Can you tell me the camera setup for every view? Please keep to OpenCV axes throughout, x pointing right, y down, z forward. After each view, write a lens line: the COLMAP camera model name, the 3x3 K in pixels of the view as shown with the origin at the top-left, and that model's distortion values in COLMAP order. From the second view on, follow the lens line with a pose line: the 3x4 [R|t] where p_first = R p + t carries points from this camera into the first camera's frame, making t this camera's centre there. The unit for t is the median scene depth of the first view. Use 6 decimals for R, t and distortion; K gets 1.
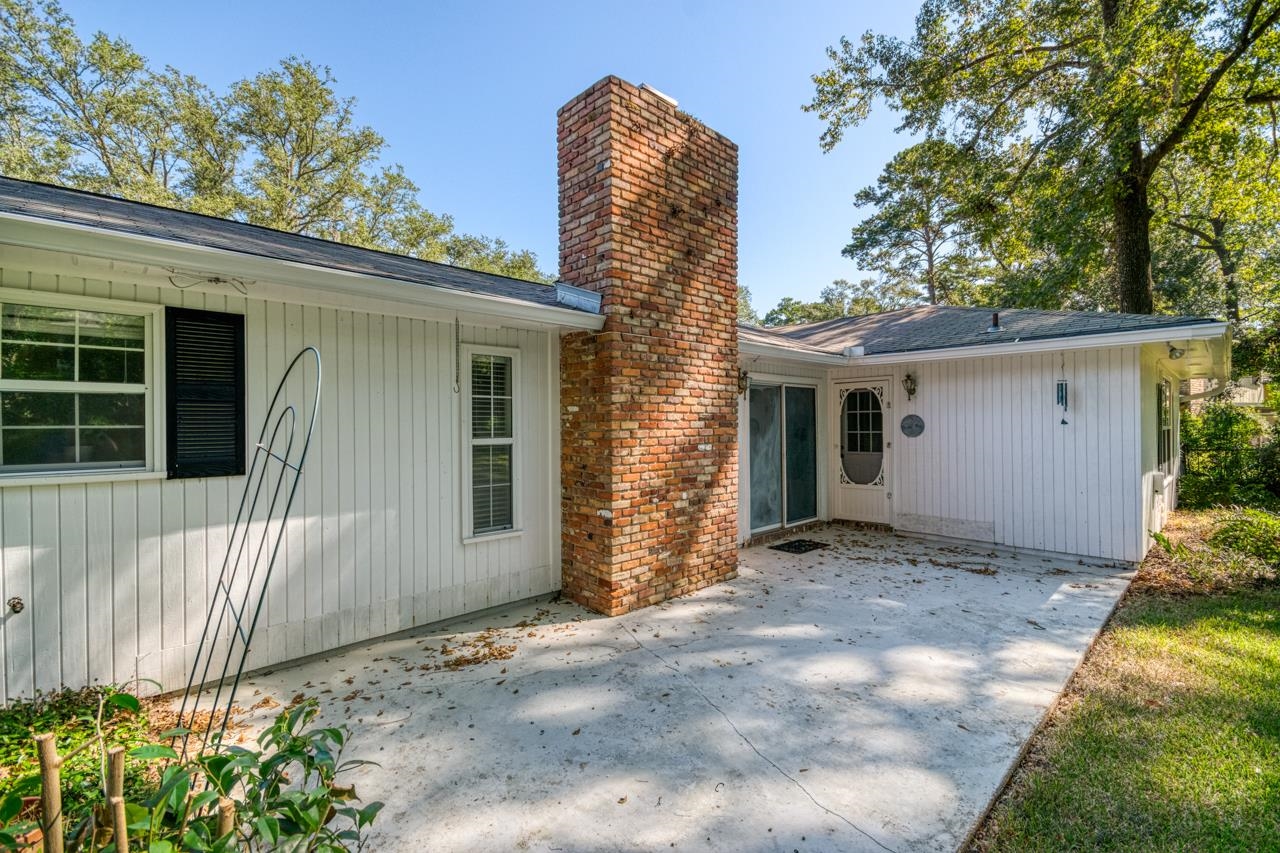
lens RADIAL K [[558.8, 0, 640.0], [0, 558.8, 426.5], [0, 0, 1]] dist [0.000215, -0.006819]
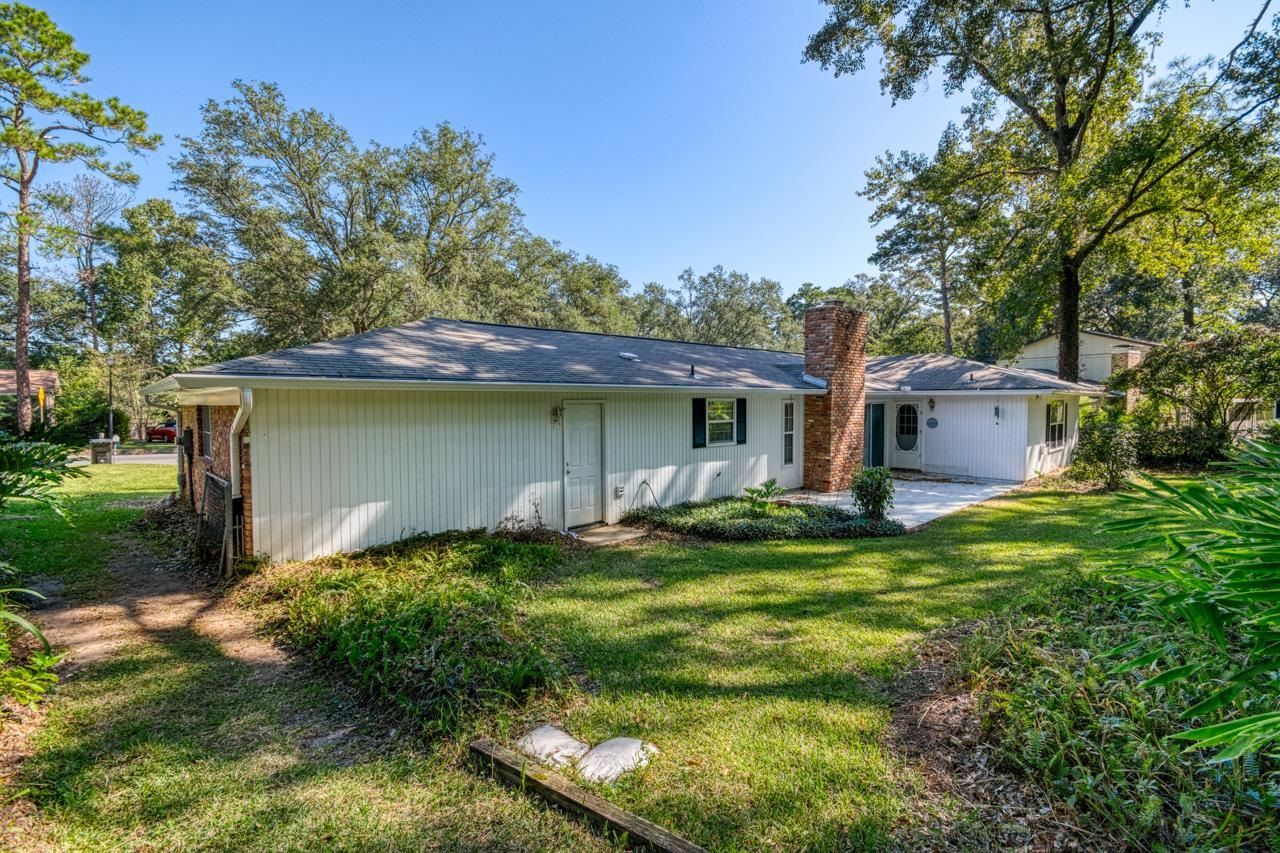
lens RADIAL K [[553.4, 0, 640.0], [0, 553.4, 426.5], [0, 0, 1]] dist [-0.001300, 0.000037]
pose [[0.999876, 0.002243, -0.015617, -0.296171], [-0.001507, 0.998896, 0.046948, -0.042020], [0.015705, -0.046918, 0.998775, -0.562242]]
